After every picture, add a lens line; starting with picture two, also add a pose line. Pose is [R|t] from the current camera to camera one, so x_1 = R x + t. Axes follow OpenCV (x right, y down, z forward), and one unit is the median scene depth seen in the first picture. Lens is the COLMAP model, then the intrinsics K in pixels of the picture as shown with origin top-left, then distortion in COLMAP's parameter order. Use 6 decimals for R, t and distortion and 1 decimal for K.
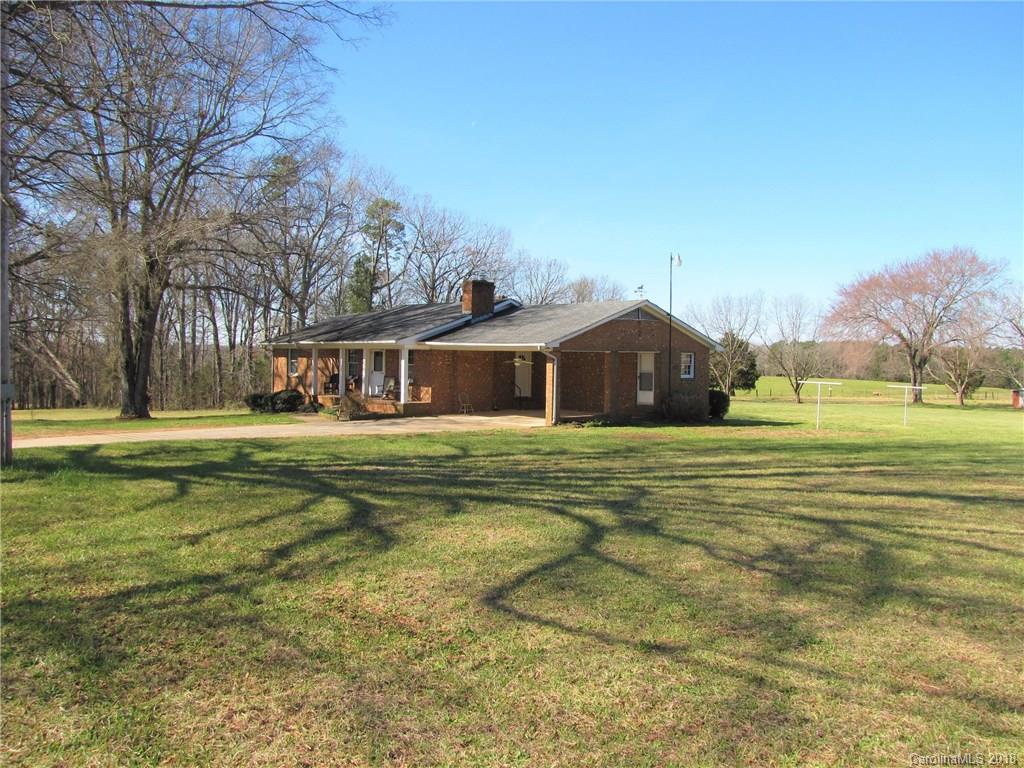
lens RADIAL K [[867.9, 0, 536.0], [0, 867.9, 347.6], [0, 0, 1]] dist [-0.182081, 0.153918]
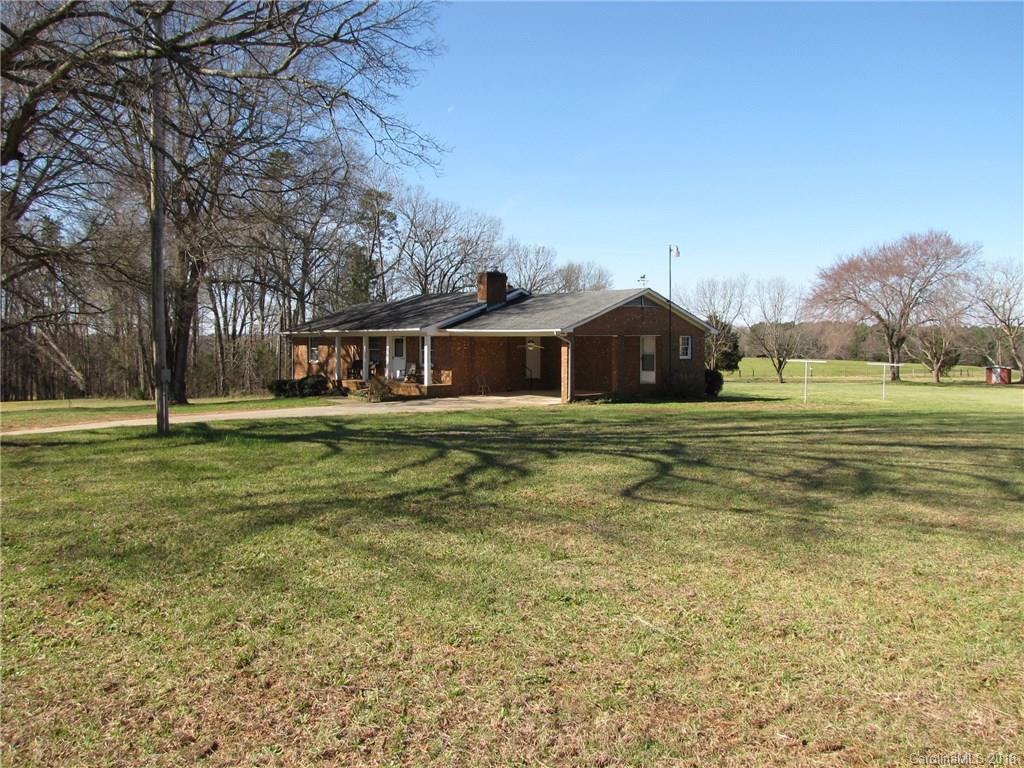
lens RADIAL K [[867.9, 0, 526.6], [0, 867.9, 351.0], [0, 0, 1]] dist [-0.182081, 0.153918]
pose [[0.999808, -0.014723, 0.012960, -0.039837], [0.014440, 0.999660, 0.021693, -0.001207], [-0.013275, -0.021502, 0.999681, -0.090815]]
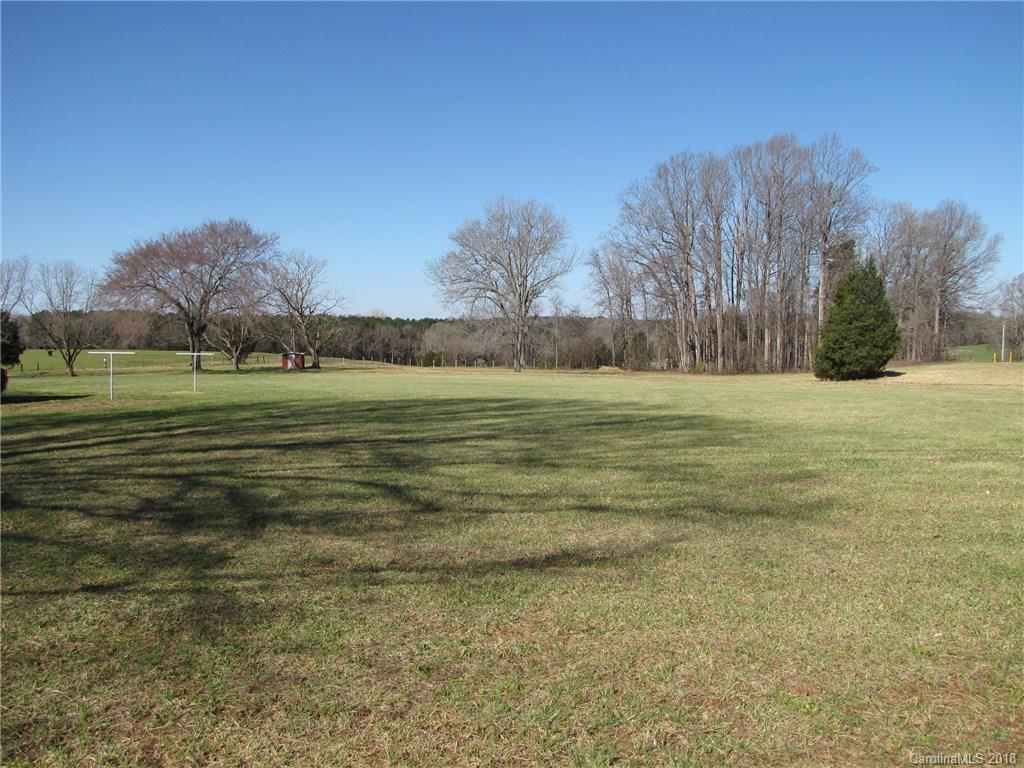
lens RADIAL K [[867.9, 0, 537.7], [0, 867.9, 349.5], [0, 0, 1]] dist [-0.182081, 0.153918]
pose [[0.683152, -0.037557, 0.729310, -0.032502], [0.008695, 0.999024, 0.043302, -0.000395], [-0.730225, -0.023241, 0.682812, -0.021104]]
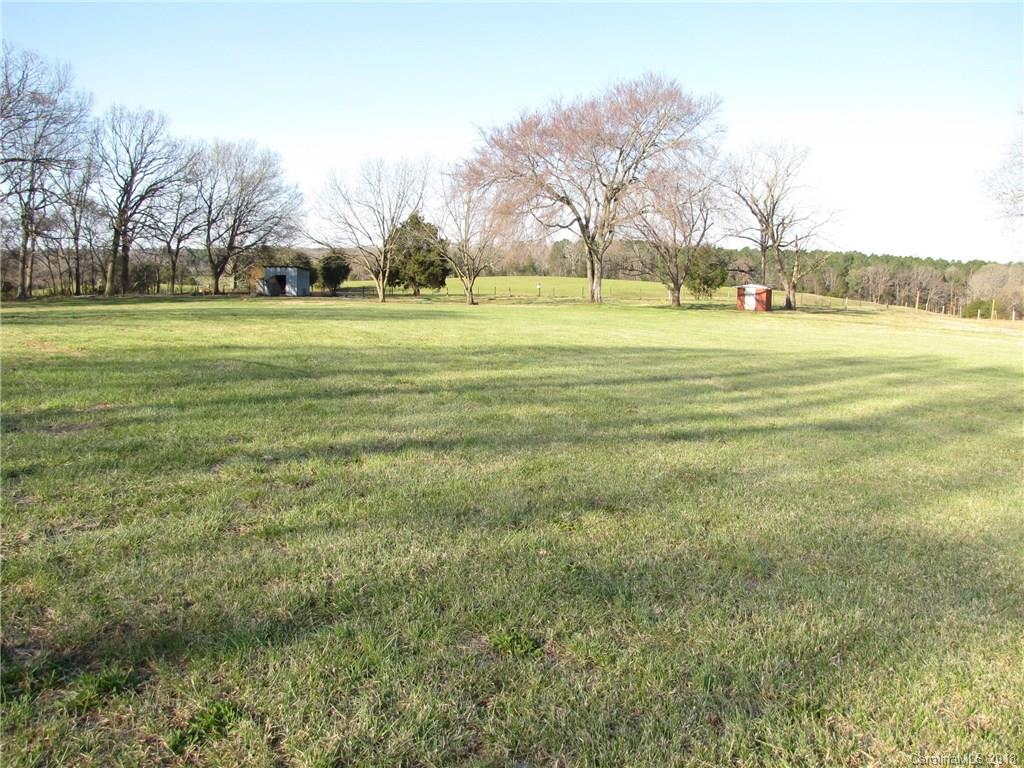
lens RADIAL K [[867.9, 0, 512.4], [0, 867.9, 387.8], [0, 0, 1]] dist [-0.182081, 0.153918]
pose [[0.982887, -0.028610, 0.181976, 0.550324], [-0.000054, 0.987821, 0.155597, 0.052302], [-0.184212, -0.152944, 0.970914, 0.650438]]
